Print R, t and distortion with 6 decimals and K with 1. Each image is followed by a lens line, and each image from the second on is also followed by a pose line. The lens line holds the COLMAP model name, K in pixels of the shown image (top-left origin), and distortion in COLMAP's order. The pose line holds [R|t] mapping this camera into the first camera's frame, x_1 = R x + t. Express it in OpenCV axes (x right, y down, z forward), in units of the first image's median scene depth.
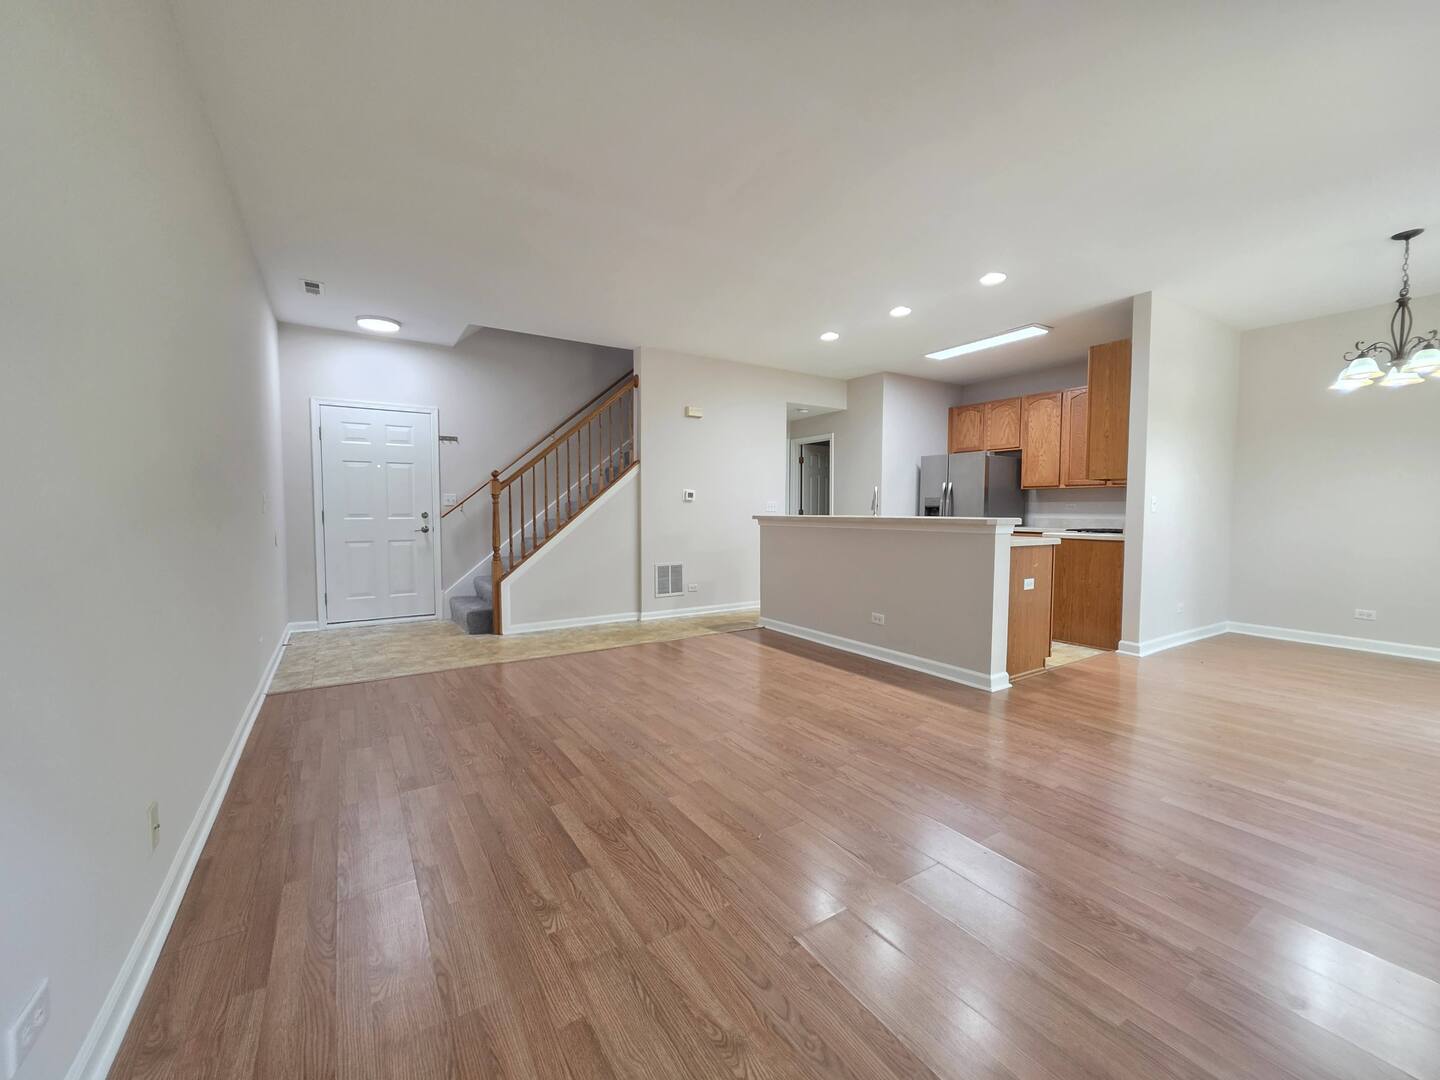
lens RADIAL K [[582.8, 0, 715.3], [0, 582.8, 538.8], [0, 0, 1]] dist [-0.000330, 0.000365]
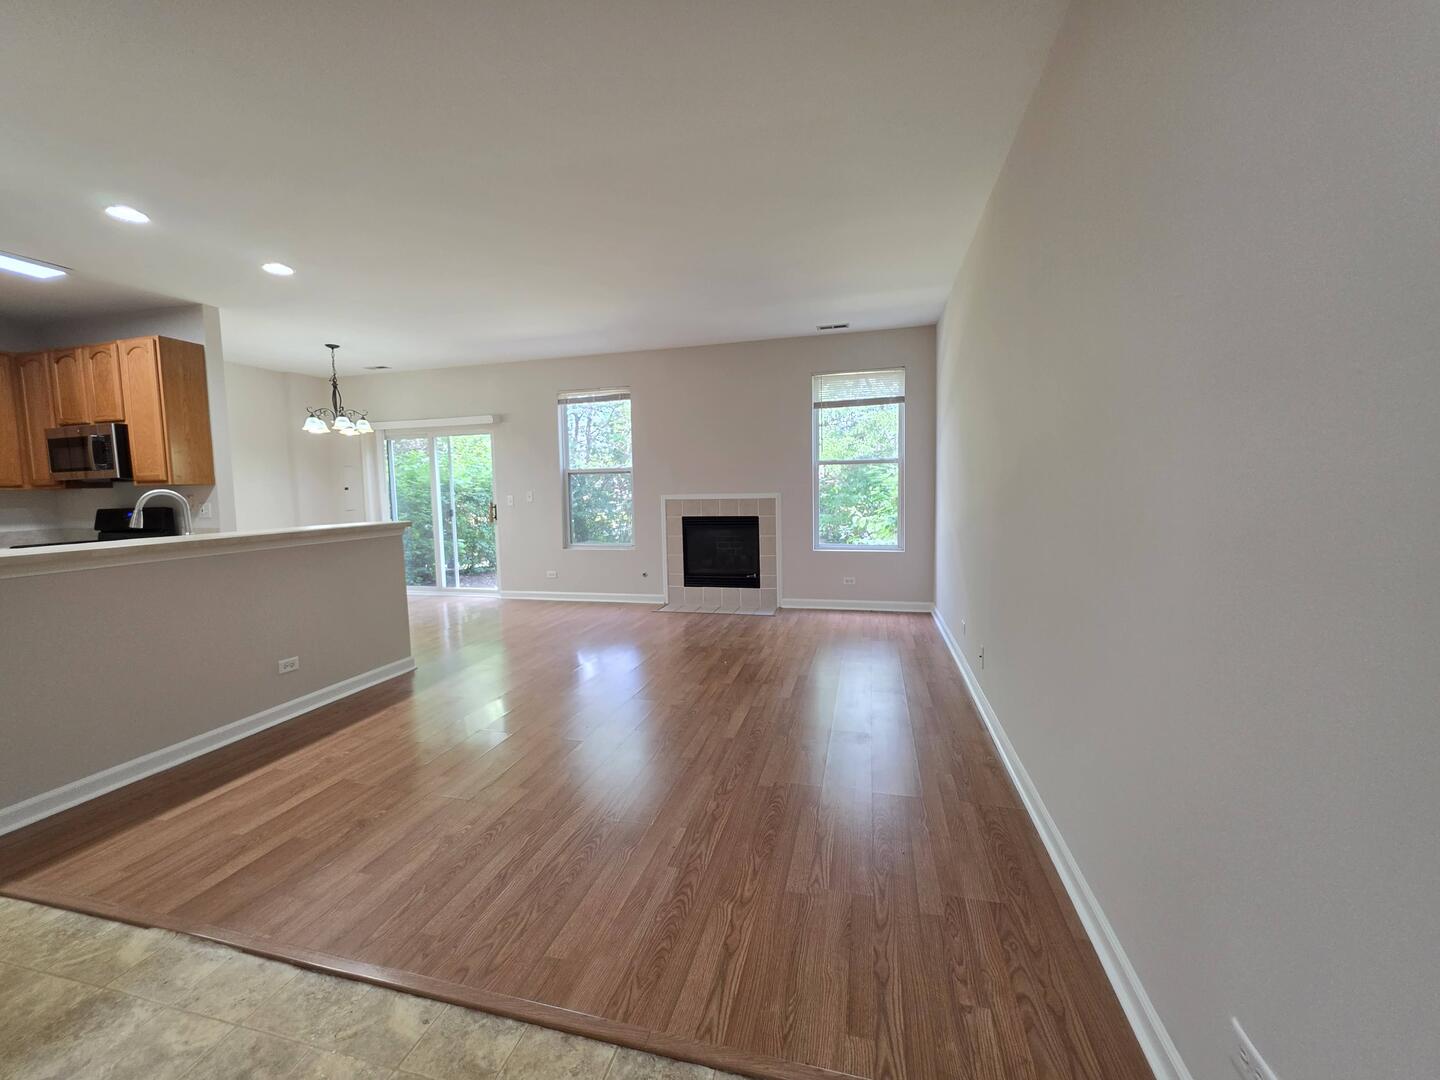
lens RADIAL K [[586.6, 0, 714.2], [0, 586.6, 535.7], [0, 0, 1]] dist [-0.000778, 0.000263]
pose [[-0.676164, -0.049334, 0.735097, -0.626725], [0.055432, 0.991521, 0.117531, -0.086399], [-0.734663, 0.120218, -0.667696, 1.043755]]
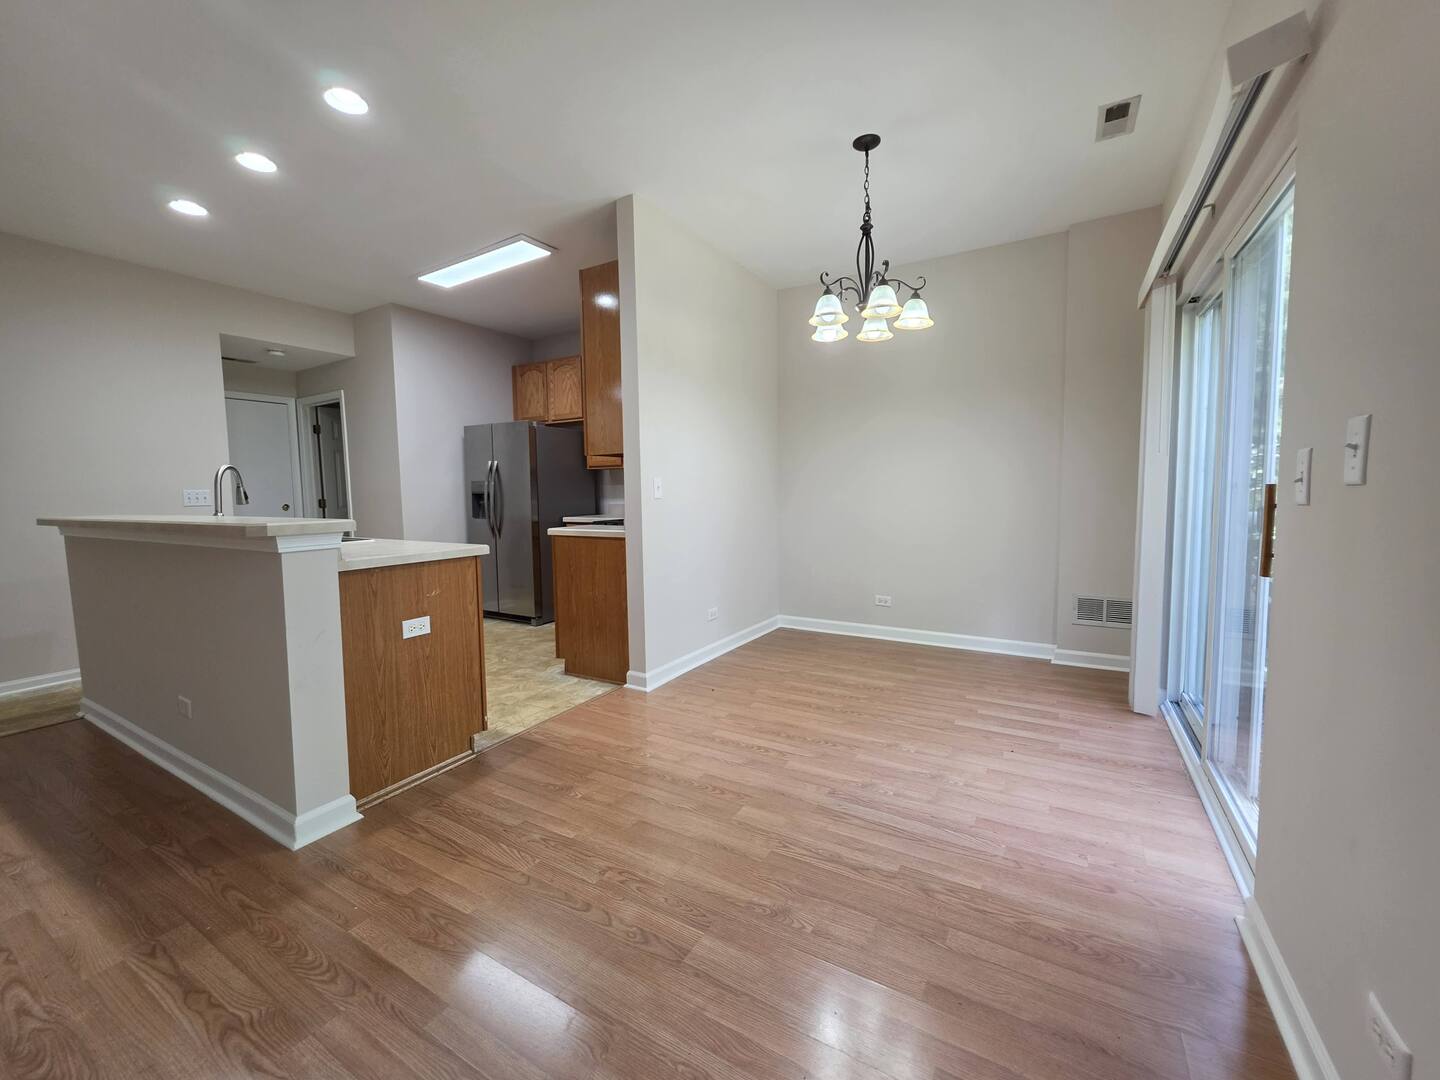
lens RADIAL K [[587.0, 0, 708.4], [0, 587.0, 535.5], [0, 0, 1]] dist [0.000596, -0.000087]
pose [[0.898360, -0.053097, 0.436039, 0.472399], [0.042668, 0.998521, 0.033683, -0.020034], [-0.437183, -0.011655, 0.899297, 0.283601]]
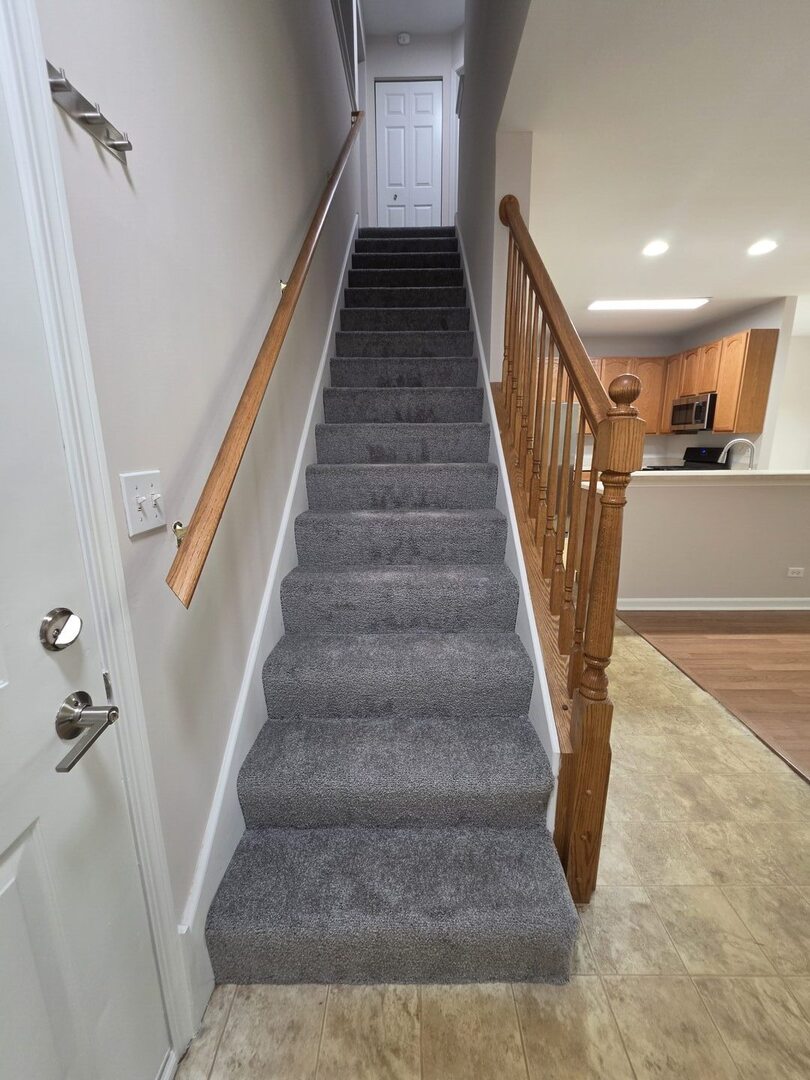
lens RADIAL K [[440.0, 0, 408.2], [0, 440.0, 535.1], [0, 0, 1]] dist [-0.000778, 0.000263]
pose [[0.546757, -0.184510, 0.816709, -0.689719], [0.048822, 0.980783, 0.188893, -0.103218], [-0.835867, -0.063405, 0.545258, 1.111101]]
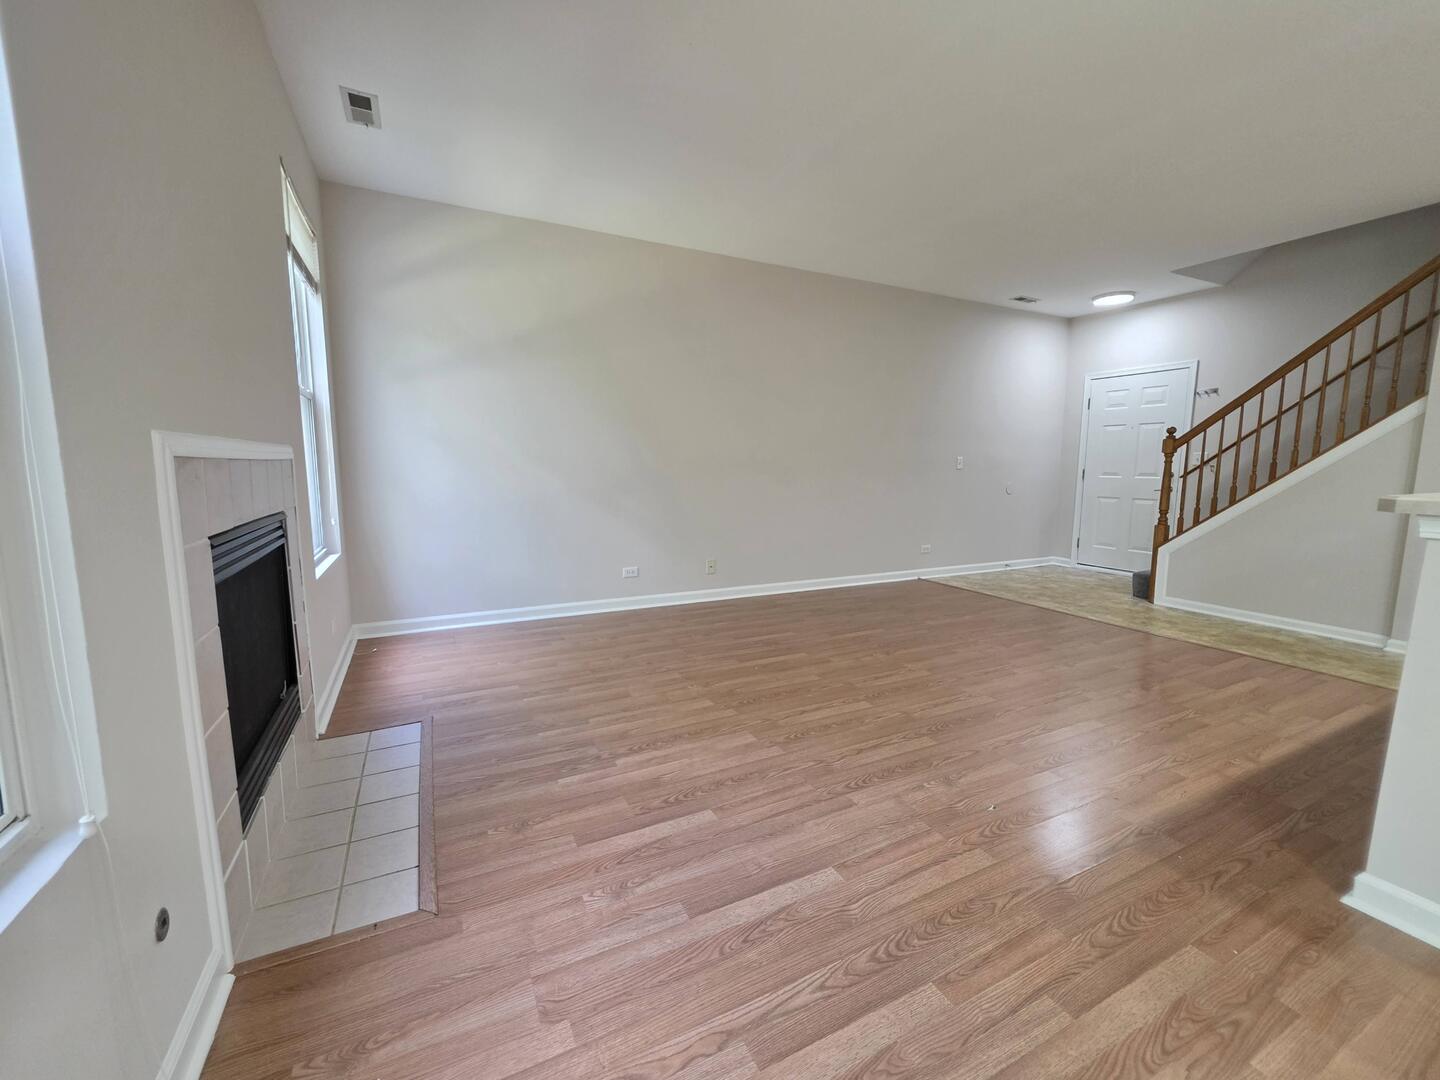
lens RADIAL K [[582.8, 0, 715.3], [0, 582.8, 538.8], [0, 0, 1]] dist [-0.000330, 0.000365]
pose [[-0.109362, 0.123200, -0.986338, 0.722876], [-0.056998, 0.989879, 0.129962, -0.023643], [0.992366, 0.070432, -0.101233, 0.448472]]
